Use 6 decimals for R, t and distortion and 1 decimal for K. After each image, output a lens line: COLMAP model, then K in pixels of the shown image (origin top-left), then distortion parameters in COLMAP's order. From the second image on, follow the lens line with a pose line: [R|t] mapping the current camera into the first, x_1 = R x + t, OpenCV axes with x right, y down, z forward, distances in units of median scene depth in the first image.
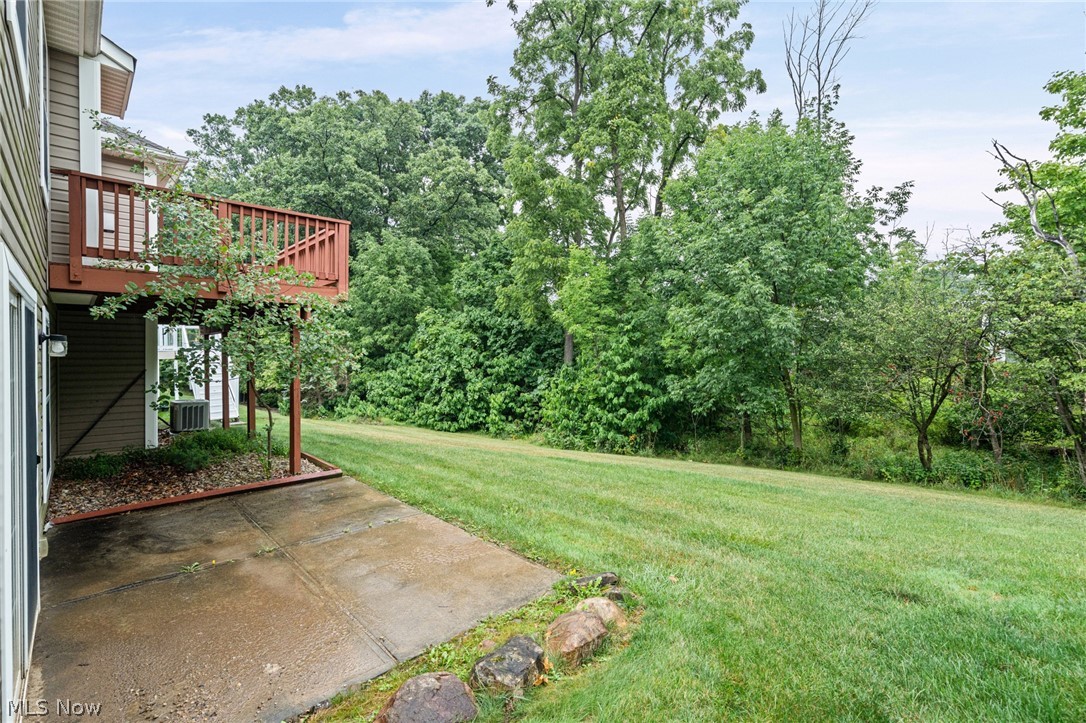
lens RADIAL K [[483.5, 0, 544.8], [0, 483.5, 359.6], [0, 0, 1]] dist [0.001622, -0.000221]
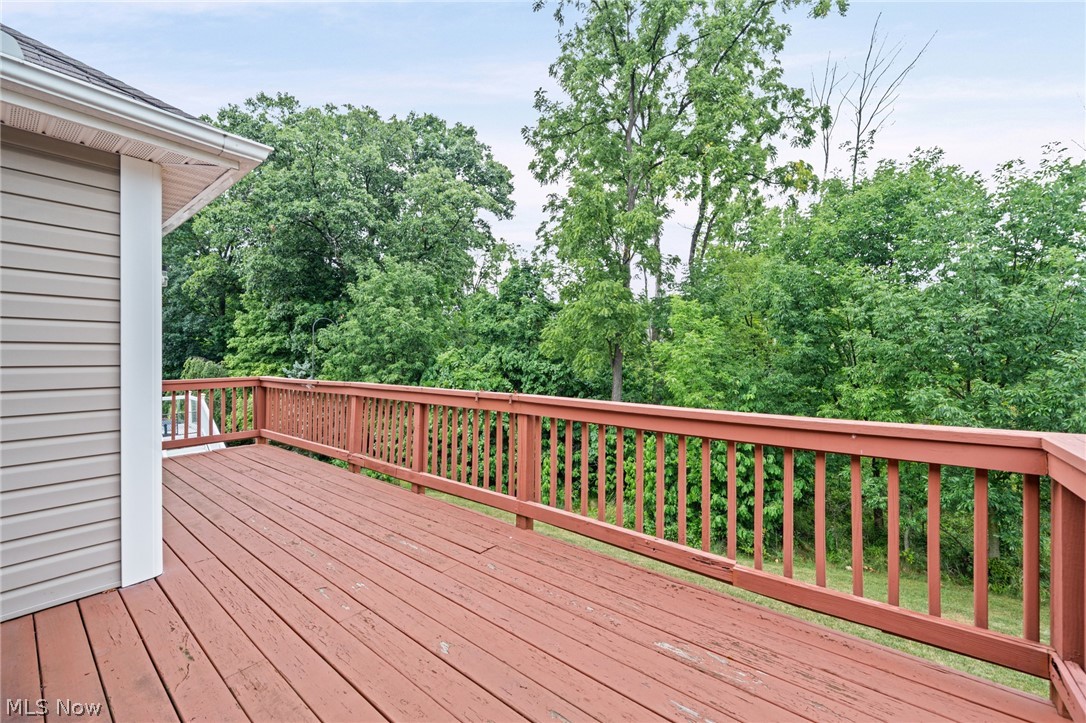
lens RADIAL K [[432.2, 0, 540.6], [0, 432.2, 358.1], [0, 0, 1]] dist [0.003418, 0.000305]
pose [[0.992528, 0.003420, 0.121972, -0.135853], [-0.001640, 0.999891, -0.014690, -0.059991], [-0.122009, 0.014381, 0.992425, 0.154102]]
